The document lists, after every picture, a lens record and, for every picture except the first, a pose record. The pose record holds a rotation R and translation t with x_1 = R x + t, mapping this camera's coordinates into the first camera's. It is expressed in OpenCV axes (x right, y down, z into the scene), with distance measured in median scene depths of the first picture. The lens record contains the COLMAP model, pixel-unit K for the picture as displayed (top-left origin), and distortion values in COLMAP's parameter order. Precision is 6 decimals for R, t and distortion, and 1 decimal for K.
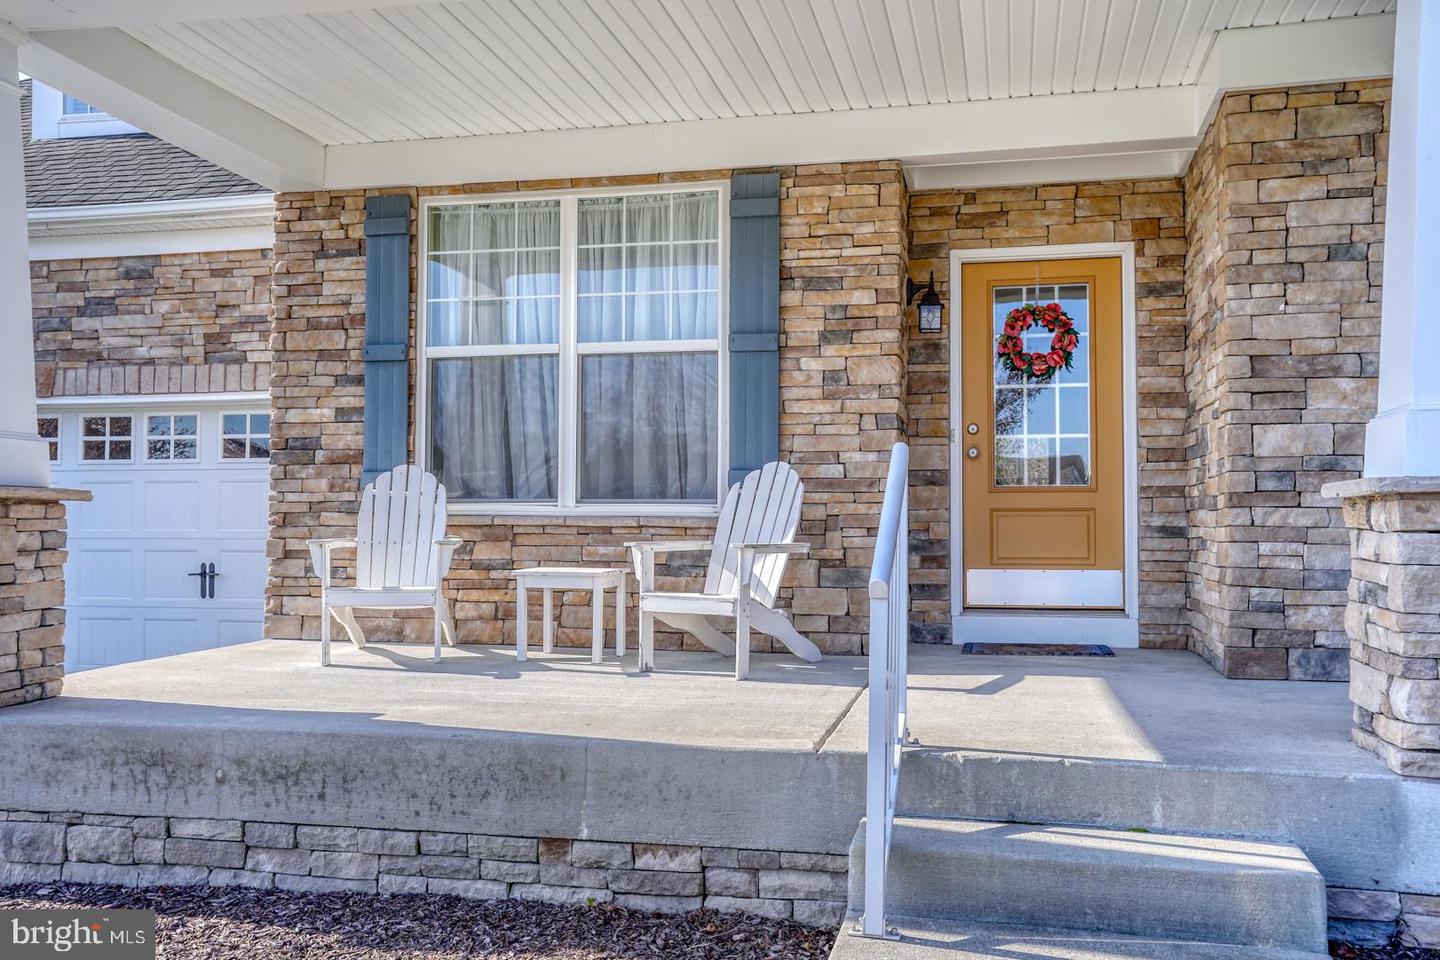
lens RADIAL K [[1235.5, 0, 720.0], [0, 1235.5, 480.0], [0, 0, 1]] dist [0.013766, 0.013010]
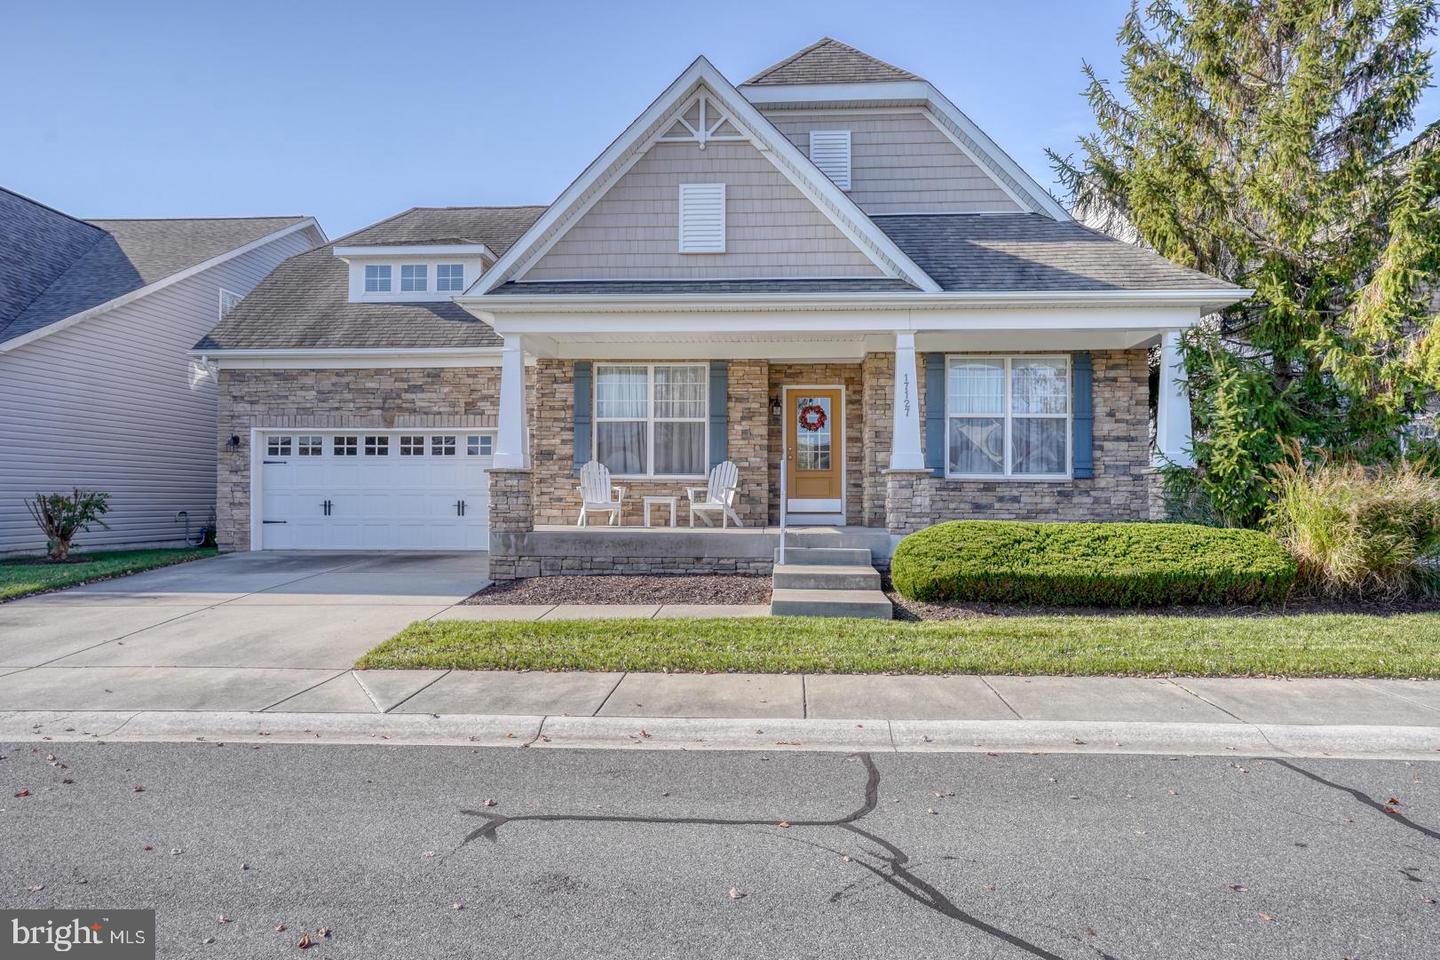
lens RADIAL K [[1014.0, 0, 720.0], [0, 1014.0, 480.0], [0, 0, 1]] dist [-0.001535, -0.000113]
pose [[0.985374, 0.002450, 0.170387, -0.358482], [-0.006093, 0.999764, 0.020863, -0.018435], [-0.170296, -0.021596, 0.985156, -1.293765]]
